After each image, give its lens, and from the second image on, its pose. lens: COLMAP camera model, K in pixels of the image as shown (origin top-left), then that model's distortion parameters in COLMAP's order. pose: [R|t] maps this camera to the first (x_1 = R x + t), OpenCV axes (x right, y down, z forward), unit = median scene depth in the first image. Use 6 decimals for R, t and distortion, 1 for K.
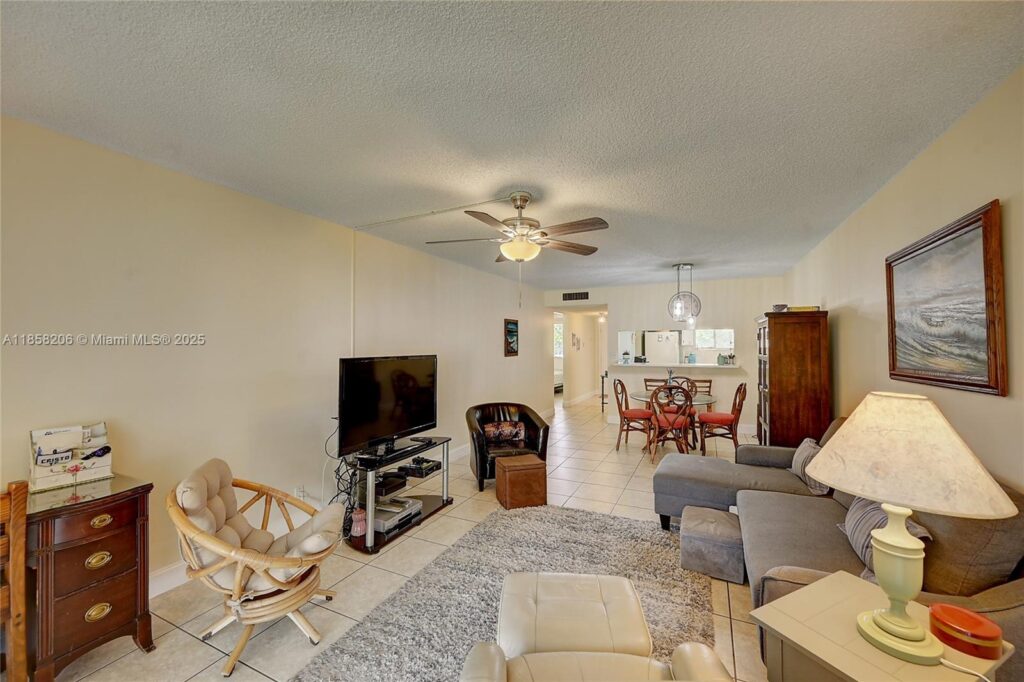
lens RADIAL K [[402.2, 0, 515.4], [0, 402.2, 337.8], [0, 0, 1]] dist [0.001290, 0.000384]
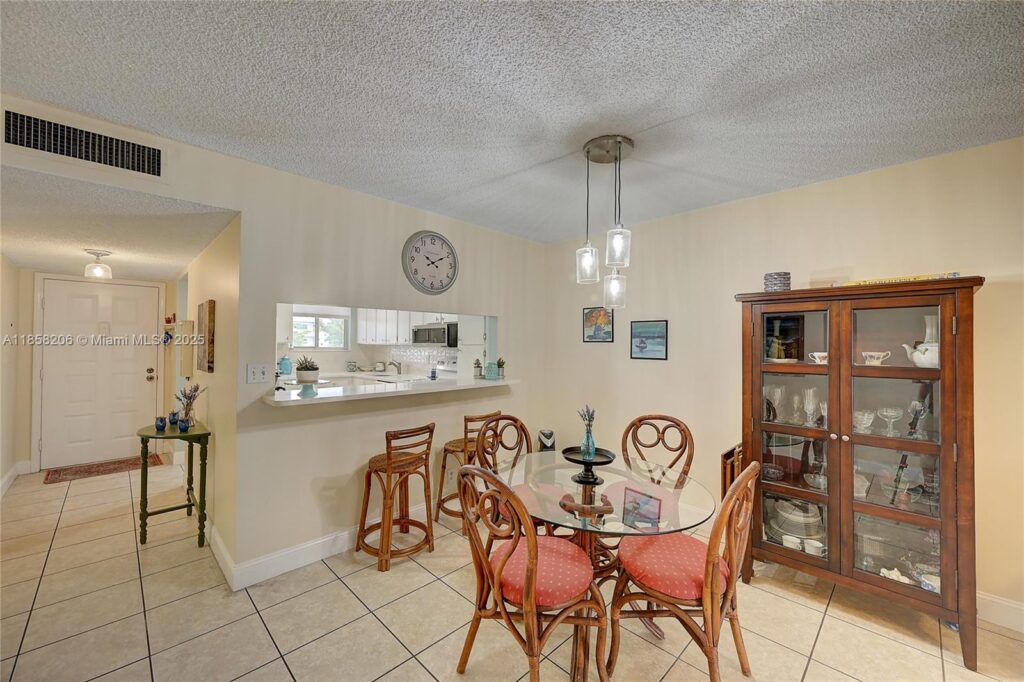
lens RADIAL K [[402.2, 0, 515.4], [0, 402.2, 337.8], [0, 0, 1]] dist [0.001290, 0.000384]
pose [[0.332780, 0.014725, 0.942890, 0.010604], [-0.021026, 0.999745, -0.008192, 0.030695], [-0.942770, -0.017099, 0.333004, 1.791506]]
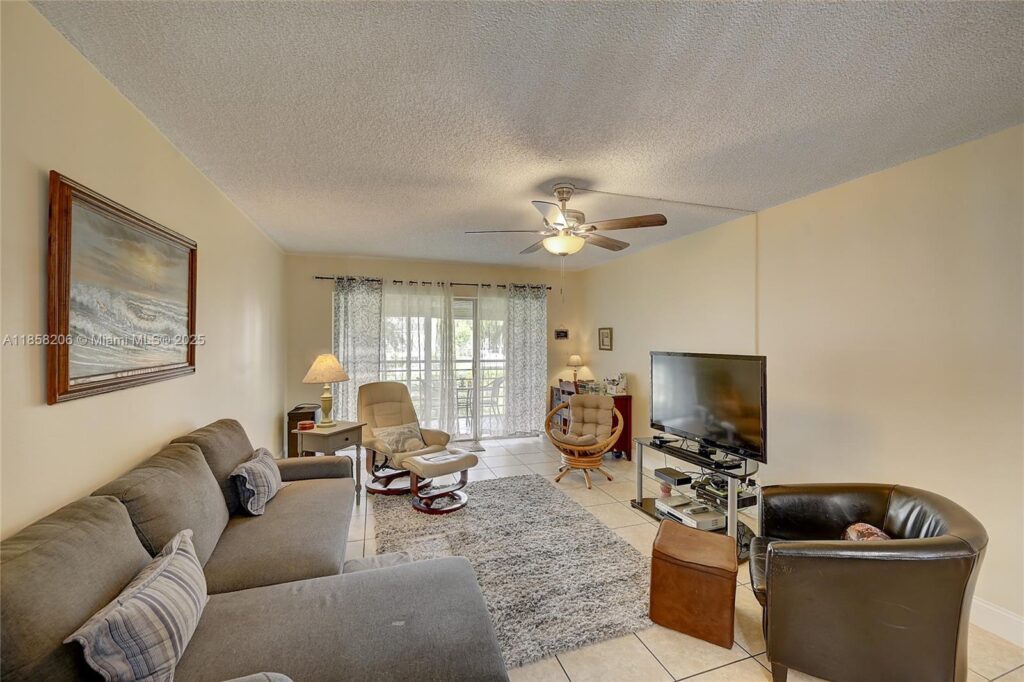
lens RADIAL K [[396.9, 0, 508.9], [0, 396.9, 342.6], [0, 0, 1]] dist [0.000679, 0.000115]
pose [[-0.708306, 0.003120, -0.705899, 0.778513], [0.008935, 0.999950, -0.004546, 0.024433], [0.705849, -0.009527, -0.708298, 1.569882]]
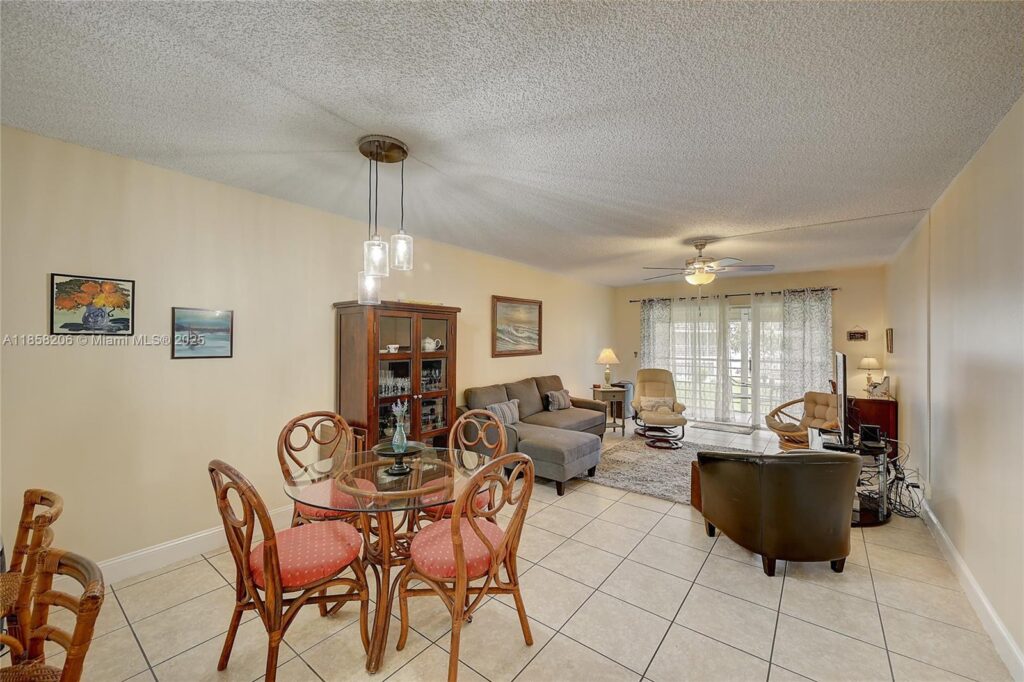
lens RADIAL K [[402.2, 0, 515.4], [0, 402.2, 337.8], [0, 0, 1]] dist [0.001290, 0.000384]
pose [[-0.979395, -0.003488, 0.201922, 0.377792], [-0.008253, 0.999707, -0.022762, 0.044285], [-0.201783, -0.023960, -0.979137, 2.584507]]
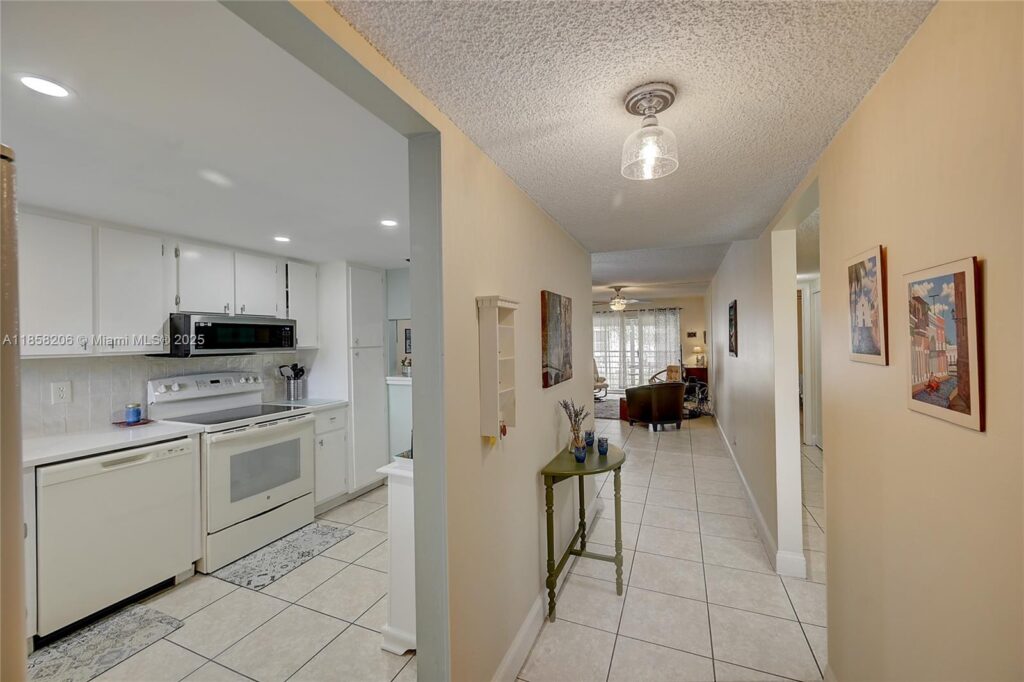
lens RADIAL K [[404.1, 0, 514.7], [0, 404.1, 337.4], [0, 0, 1]] dist [0.000625, -0.000436]
pose [[-0.998280, 0.014628, -0.056770, 0.895614], [0.015899, 0.999632, -0.021997, 0.052436], [0.056428, -0.022862, -0.998145, 3.779919]]
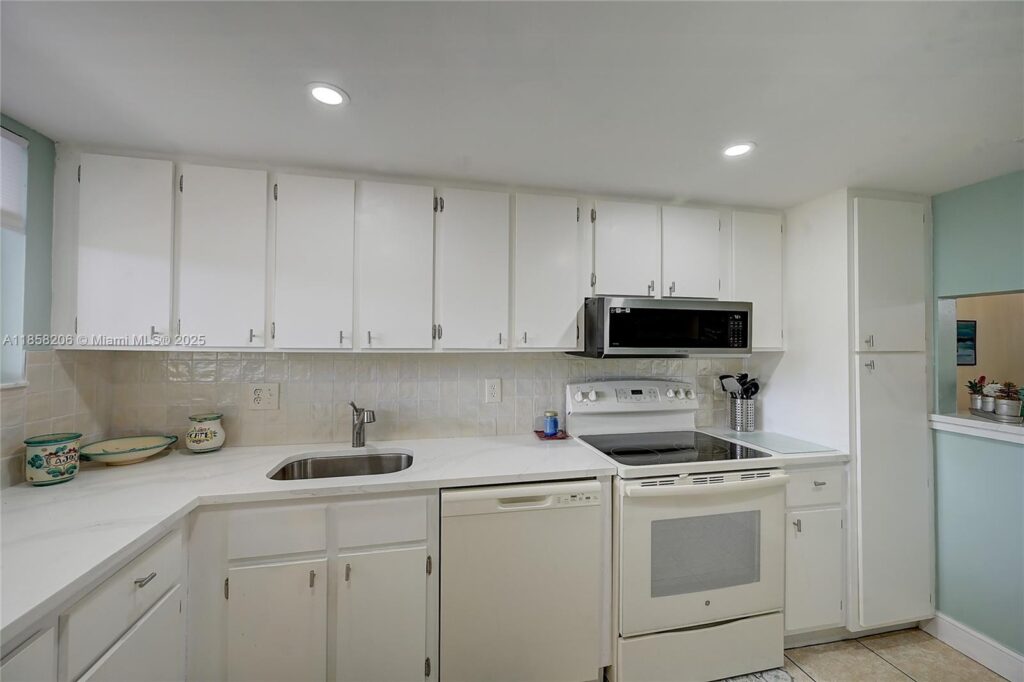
lens RADIAL K [[402.2, 0, 515.4], [0, 402.2, 337.8], [0, 0, 1]] dist [0.001290, 0.000384]
pose [[-0.617921, 0.005043, 0.786224, 1.163721], [-0.018724, 0.999601, -0.021127, 0.049363], [-0.786017, -0.027776, -0.617581, 3.328875]]
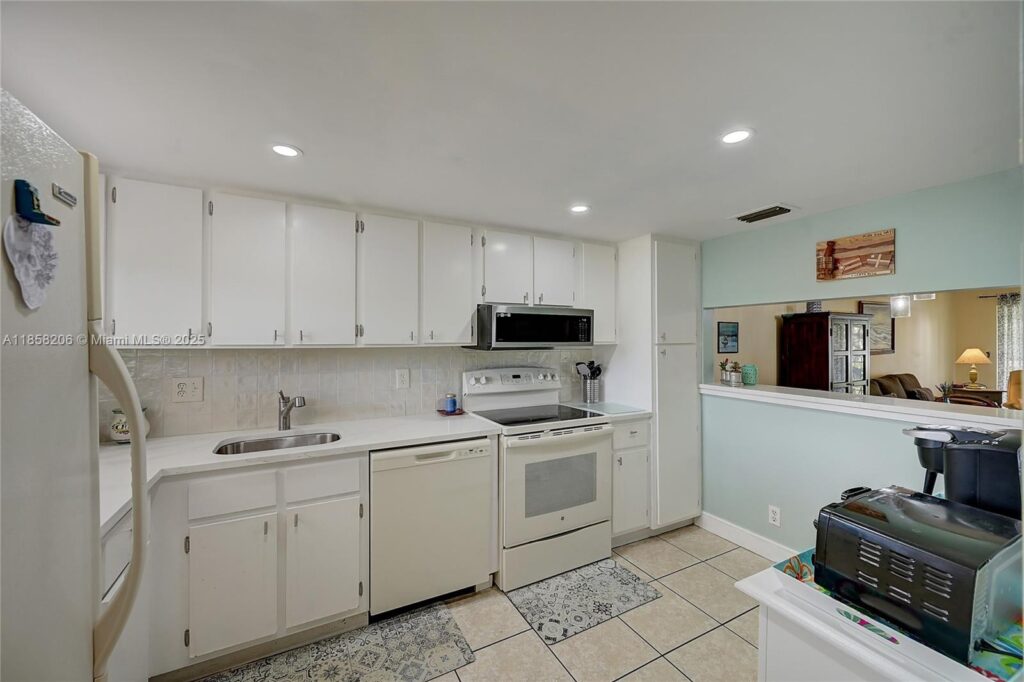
lens RADIAL K [[404.1, 0, 514.7], [0, 404.1, 337.4], [0, 0, 1]] dist [0.000625, -0.000436]
pose [[-0.809899, 0.003737, 0.586558, 1.035757], [-0.009023, 0.999782, -0.018828, 0.053840], [-0.586500, -0.020542, -0.809688, 3.491274]]
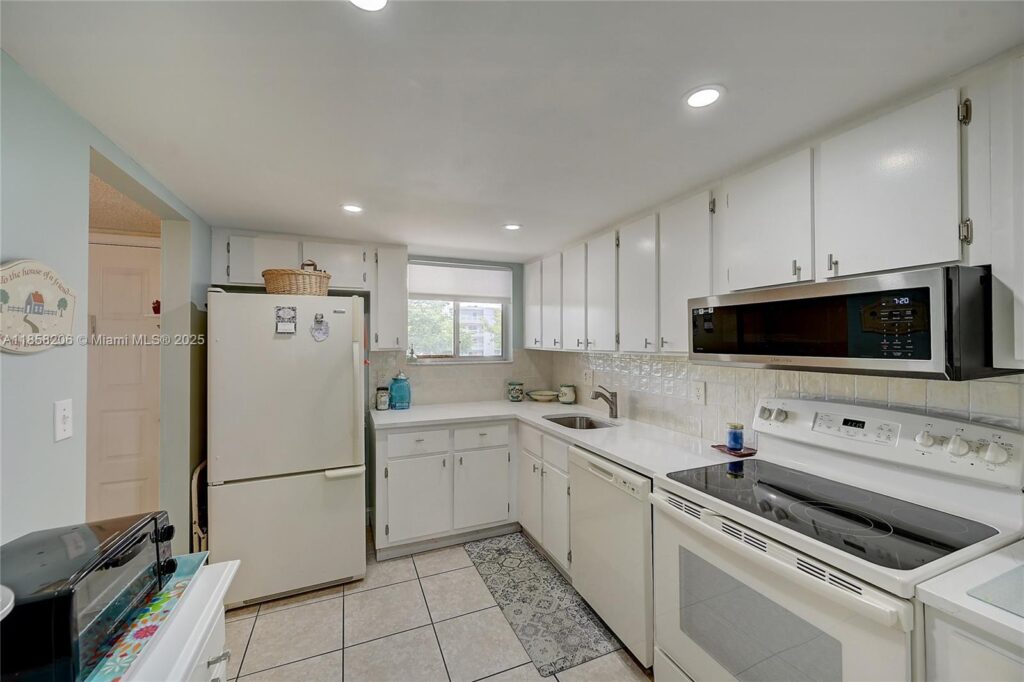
lens RADIAL K [[402.2, 0, 515.4], [0, 402.2, 337.8], [0, 0, 1]] dist [0.001290, 0.000384]
pose [[0.663545, 0.005769, 0.748114, 0.967872], [-0.009415, 0.999955, 0.000639, 0.029413], [-0.748077, -0.007468, 0.663569, 2.640062]]
